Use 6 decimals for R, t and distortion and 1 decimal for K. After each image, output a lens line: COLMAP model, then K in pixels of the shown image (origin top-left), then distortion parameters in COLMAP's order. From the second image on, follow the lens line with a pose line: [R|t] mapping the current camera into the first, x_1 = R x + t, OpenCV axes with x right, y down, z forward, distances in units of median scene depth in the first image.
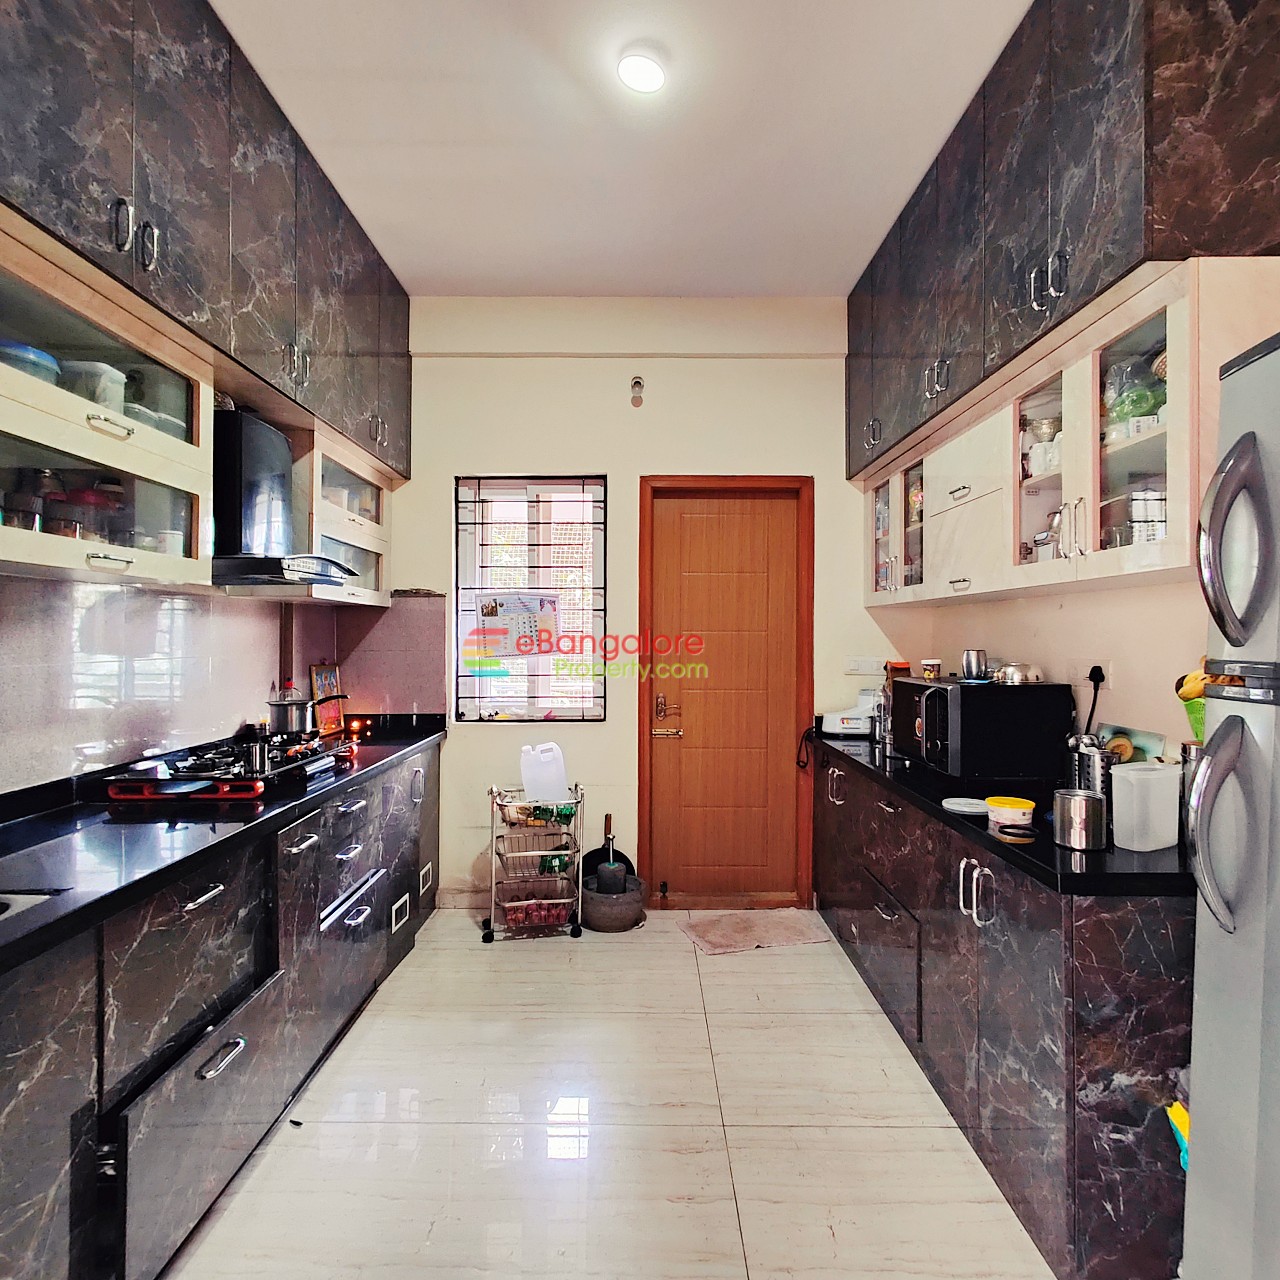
lens RADIAL K [[756.1, 0, 640.0], [0, 756.1, 640.0], [0, 0, 1]] dist [0.001300, 0.000791]
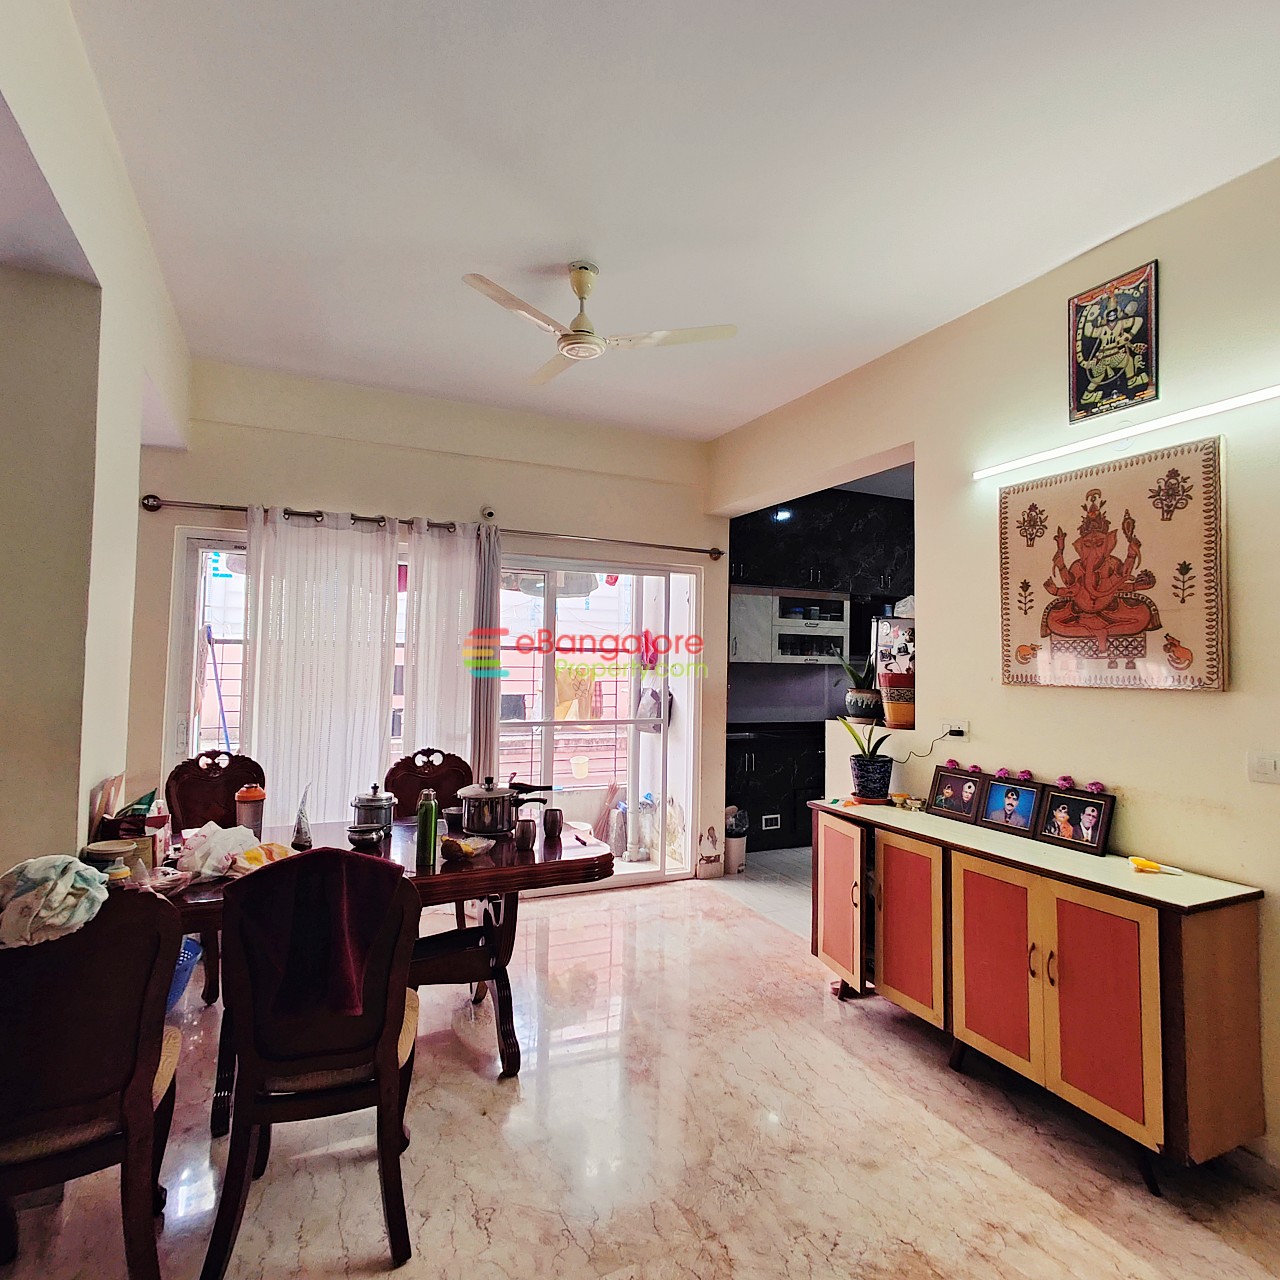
lens RADIAL K [[756.1, 0, 640.0], [0, 756.1, 640.0], [0, 0, 1]] dist [0.001300, 0.000791]
pose [[0.424438, -0.024330, -0.905130, 1.921471], [-0.017764, 0.999223, -0.035189, -0.043808], [0.905283, 0.031015, 0.423676, -1.133273]]
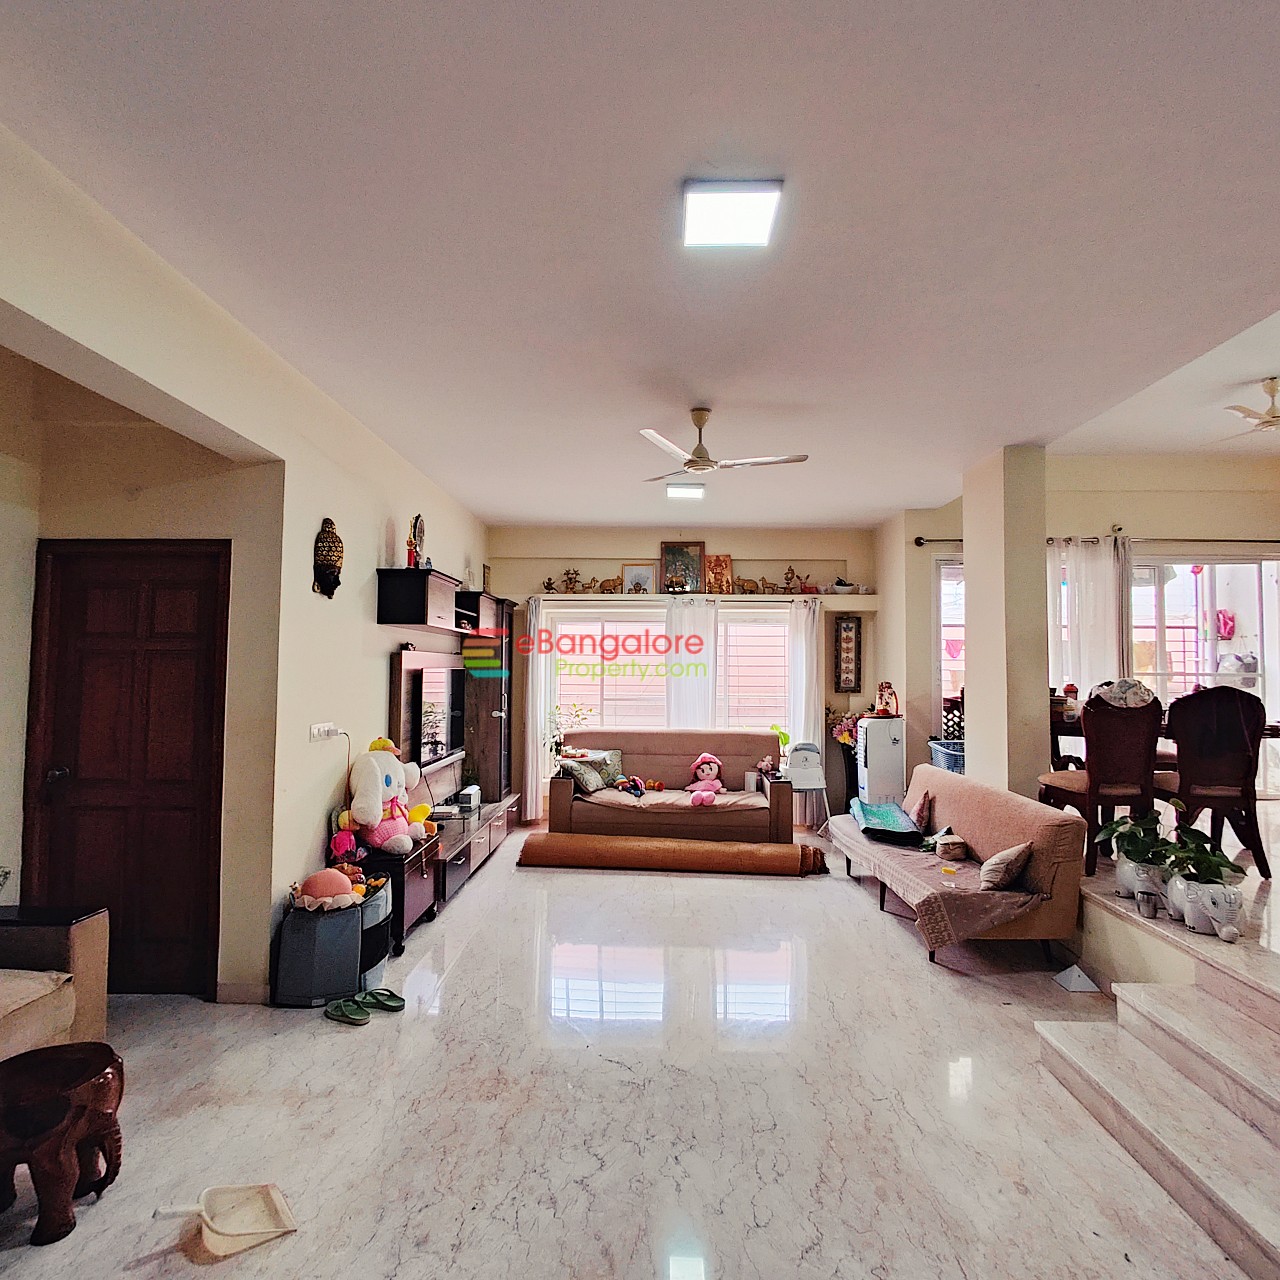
lens RADIAL K [[750.9, 0, 611.4], [0, 750.9, 640.2], [0, 0, 1]] dist [0.006658, 0.001064]
pose [[-0.051462, -0.043746, -0.997716, 3.004123], [-0.014867, 0.998963, -0.043033, 0.155700], [0.998564, 0.012619, -0.052059, -2.534332]]
